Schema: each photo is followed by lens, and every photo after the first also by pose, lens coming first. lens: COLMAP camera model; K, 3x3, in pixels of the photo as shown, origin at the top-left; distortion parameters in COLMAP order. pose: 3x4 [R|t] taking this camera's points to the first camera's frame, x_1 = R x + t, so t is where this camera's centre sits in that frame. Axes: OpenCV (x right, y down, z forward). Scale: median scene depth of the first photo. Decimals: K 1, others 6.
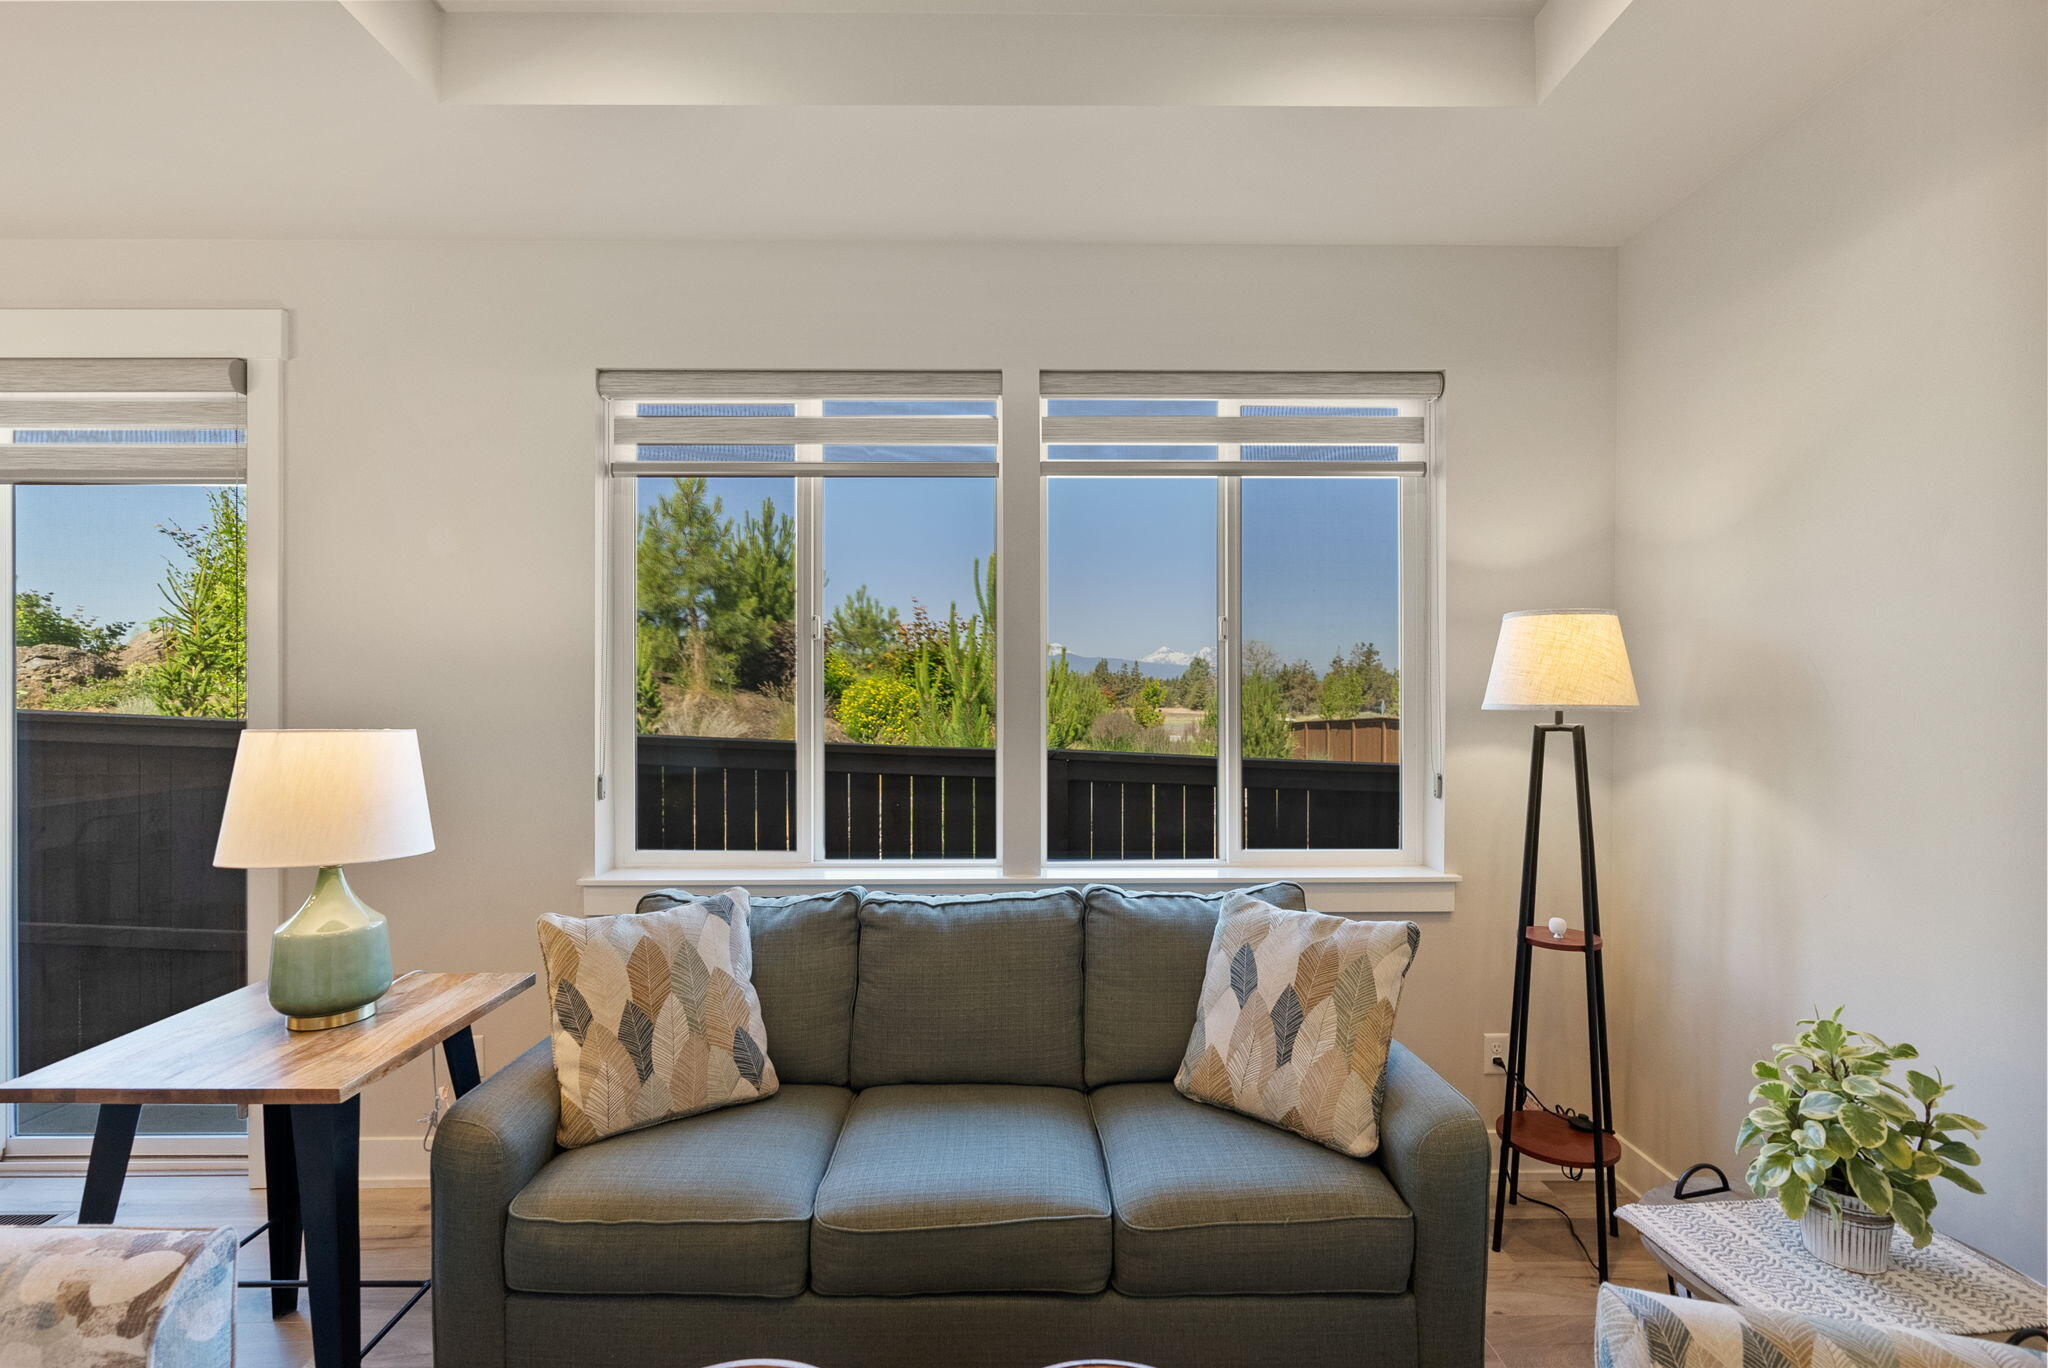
lens RADIAL K [[945.0, 0, 1026.0], [0, 945.0, 665.4], [0, 0, 1]] dist [-0.006254, -0.000231]
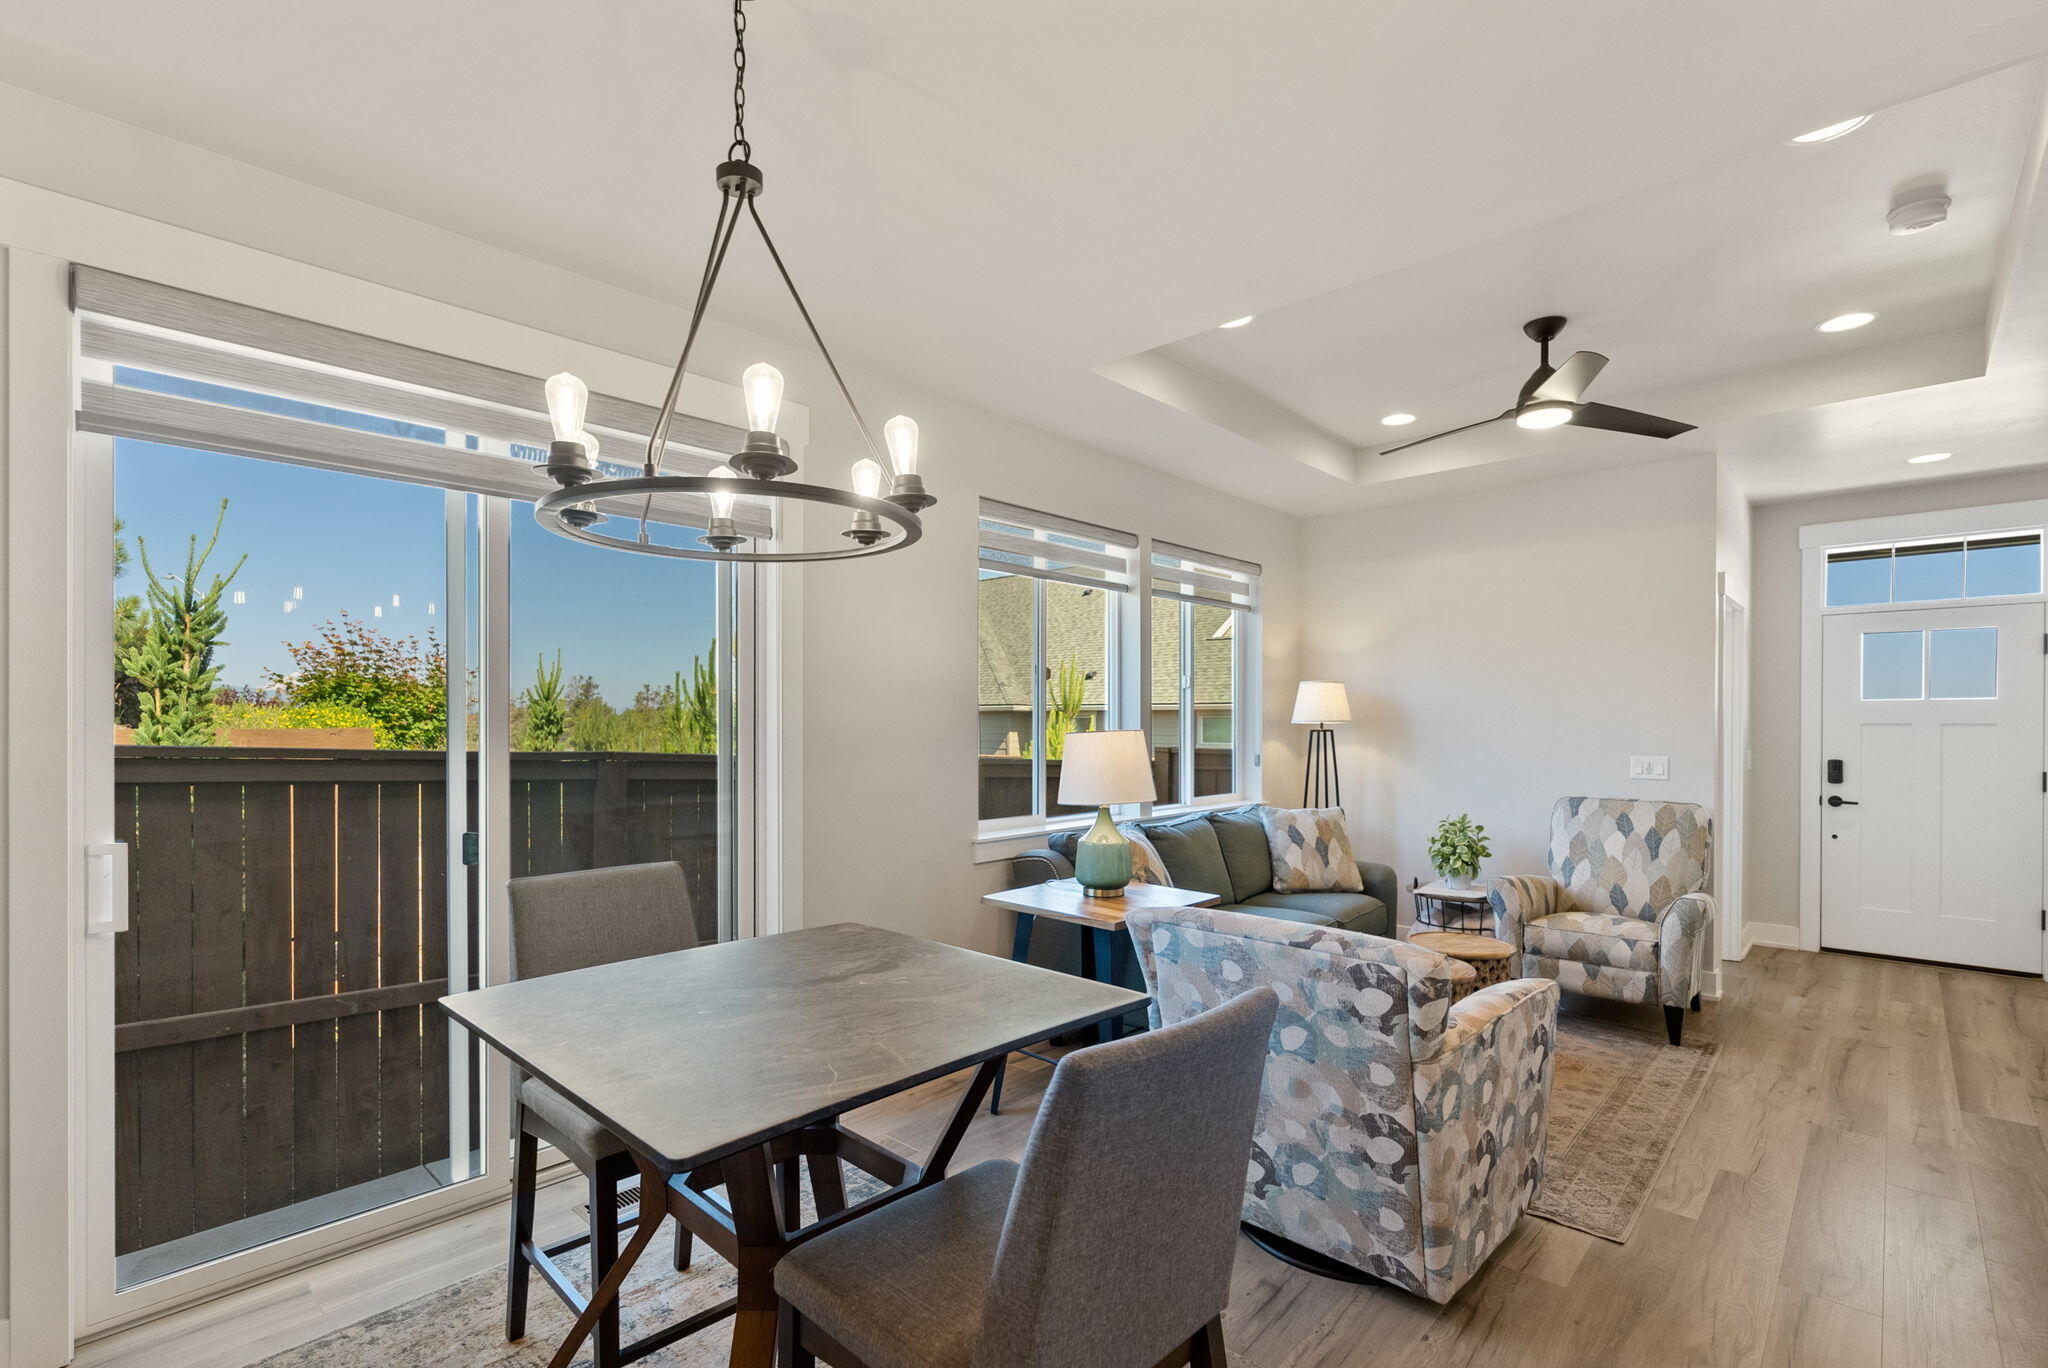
lens RADIAL K [[939.8, 0, 1018.2], [0, 939.8, 726.1], [0, 0, 1]] dist [-0.005221, 0.000356]
pose [[0.694923, -0.001884, 0.719082, -1.455527], [-0.018262, 0.999628, 0.020267, 0.017196], [-0.718853, -0.027216, 0.694630, -0.078605]]
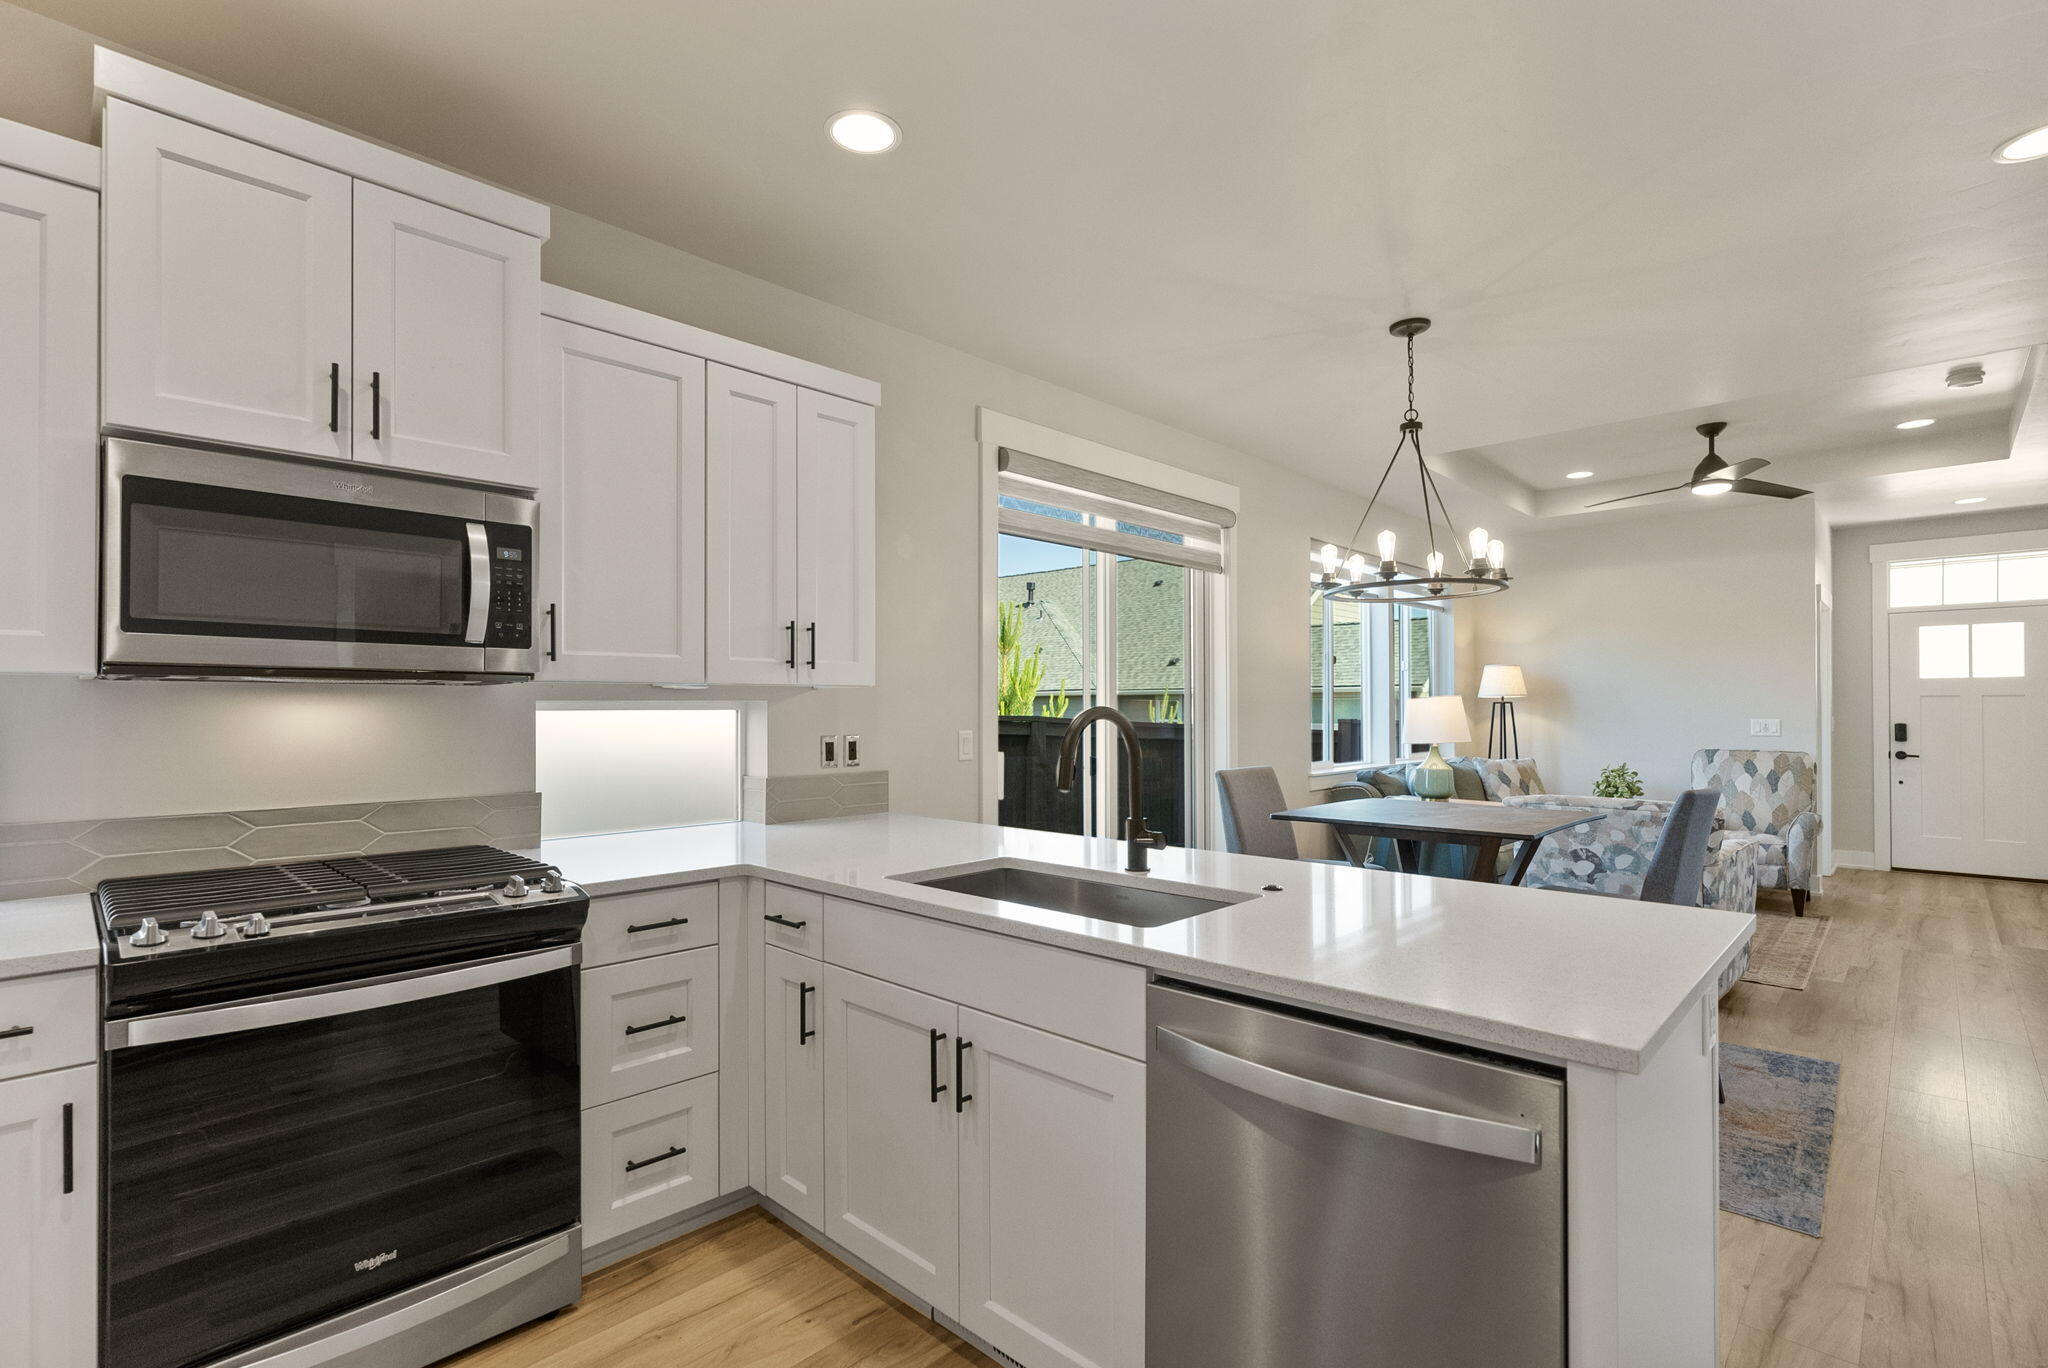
lens RADIAL K [[953.5, 0, 1022.9], [0, 953.5, 700.1], [0, 0, 1]] dist [-0.001546, -0.000103]
pose [[0.700766, 0.006467, 0.713361, -2.431140], [-0.015564, 0.999859, 0.006225, 0.053869], [-0.713221, -0.015465, 0.700769, -0.060740]]
